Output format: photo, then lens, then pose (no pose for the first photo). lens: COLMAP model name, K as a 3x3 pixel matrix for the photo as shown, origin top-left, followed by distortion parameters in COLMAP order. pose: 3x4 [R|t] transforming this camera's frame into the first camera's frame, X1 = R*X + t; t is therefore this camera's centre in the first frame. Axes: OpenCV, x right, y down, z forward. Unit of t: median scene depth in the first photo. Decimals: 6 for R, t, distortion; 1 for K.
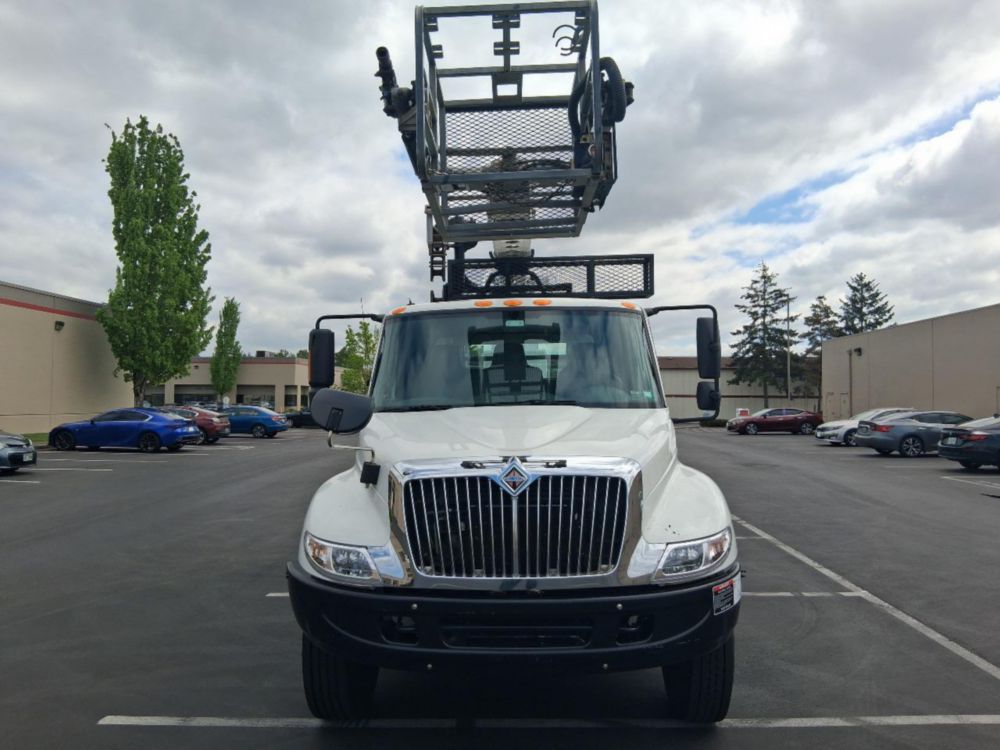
lens RADIAL K [[745.6, 0, 514.2], [0, 745.6, 369.8], [0, 0, 1]] dist [0.115063, -0.188275]
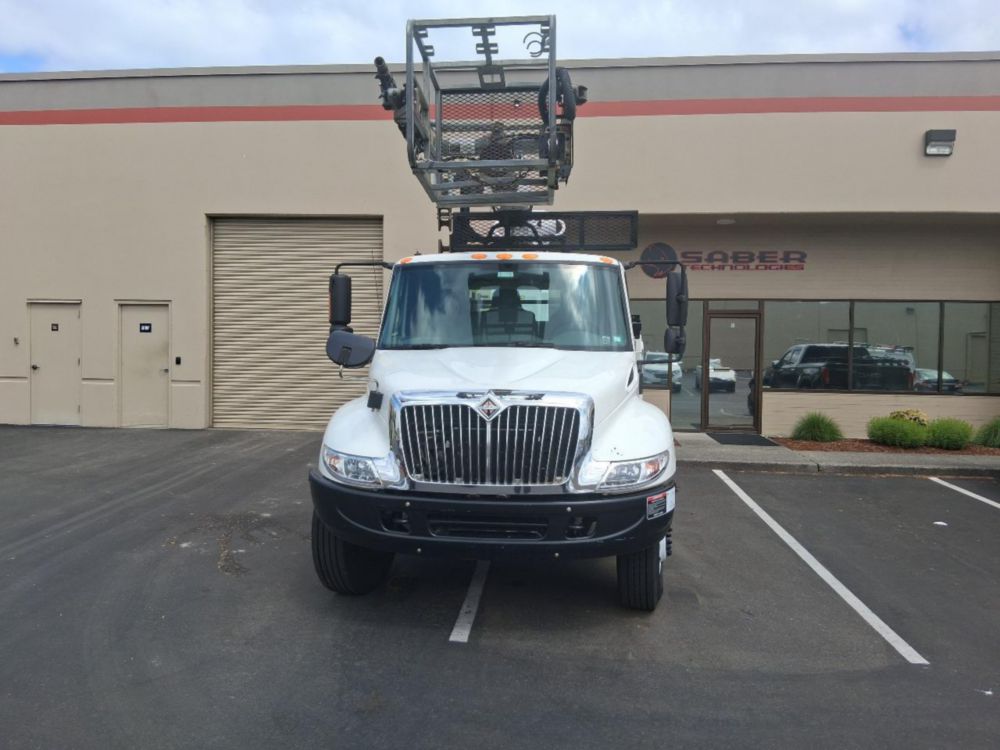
lens RADIAL K [[745.6, 0, 514.2], [0, 745.6, 369.8], [0, 0, 1]] dist [0.115063, -0.188275]
pose [[0.998883, 0.024767, -0.040249, 0.088388], [-0.020954, 0.995487, 0.092557, -0.031027], [0.042359, -0.091610, 0.994894, -0.218624]]
